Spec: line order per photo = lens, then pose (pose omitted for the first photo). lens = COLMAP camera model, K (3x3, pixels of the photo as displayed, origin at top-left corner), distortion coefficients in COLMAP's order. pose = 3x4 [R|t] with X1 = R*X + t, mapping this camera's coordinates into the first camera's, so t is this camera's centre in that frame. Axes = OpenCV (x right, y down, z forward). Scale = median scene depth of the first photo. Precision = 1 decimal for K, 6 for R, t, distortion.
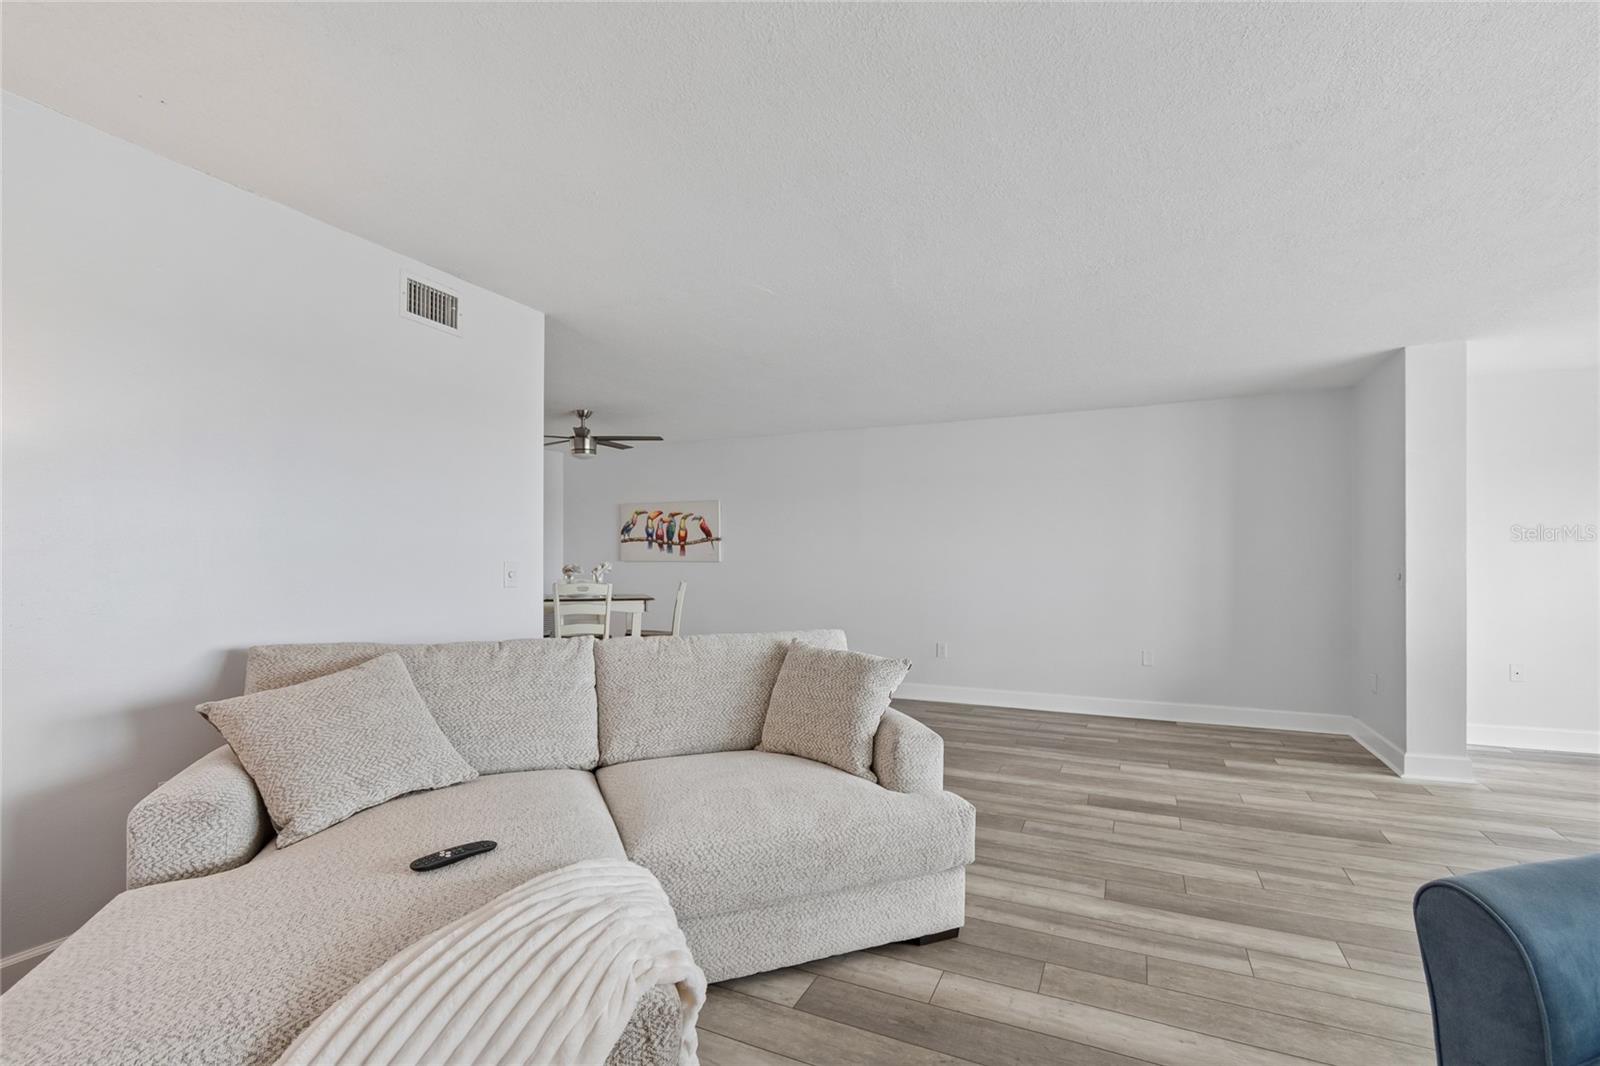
lens RADIAL K [[719.3, 0, 805.9], [0, 719.3, 561.3], [0, 0, 1]] dist [0.001039, 0.000134]
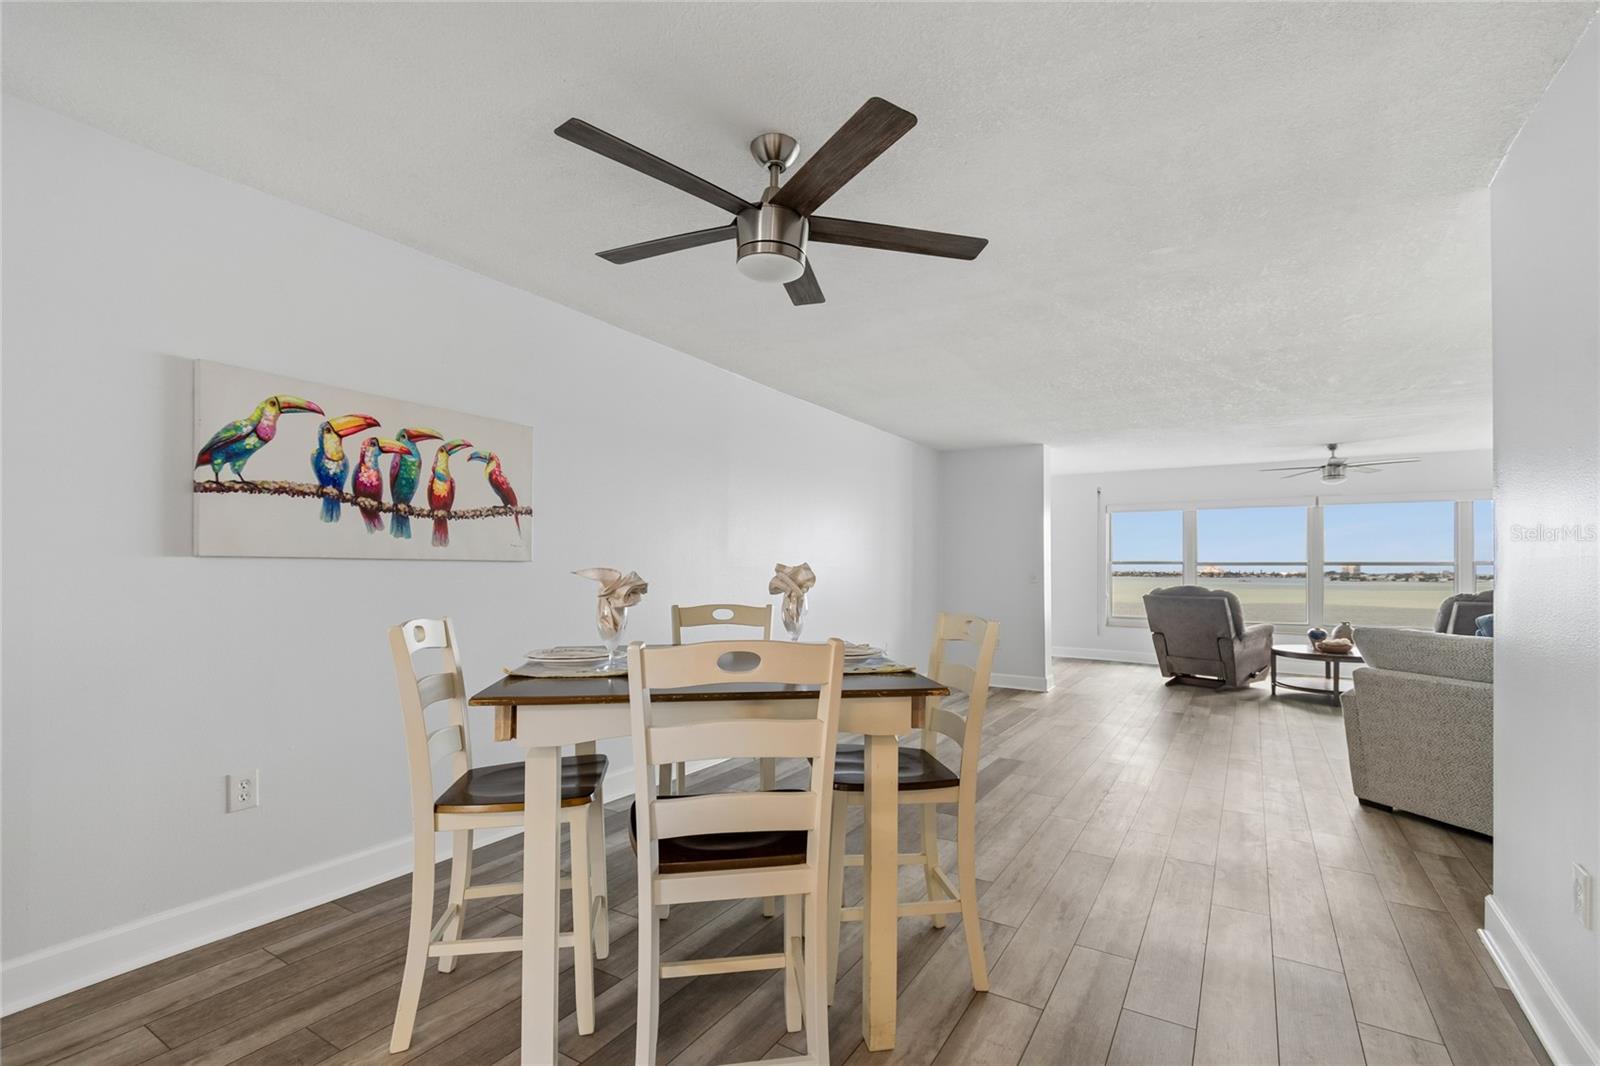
lens RADIAL K [[719.3, 0, 805.9], [0, 719.3, 561.3], [0, 0, 1]] dist [0.001039, 0.000134]
pose [[0.124856, 0.008482, 0.992139, -0.537101], [-0.009586, 0.999927, -0.007343, 0.001757], [-0.992129, -0.008594, 0.124929, 0.757470]]
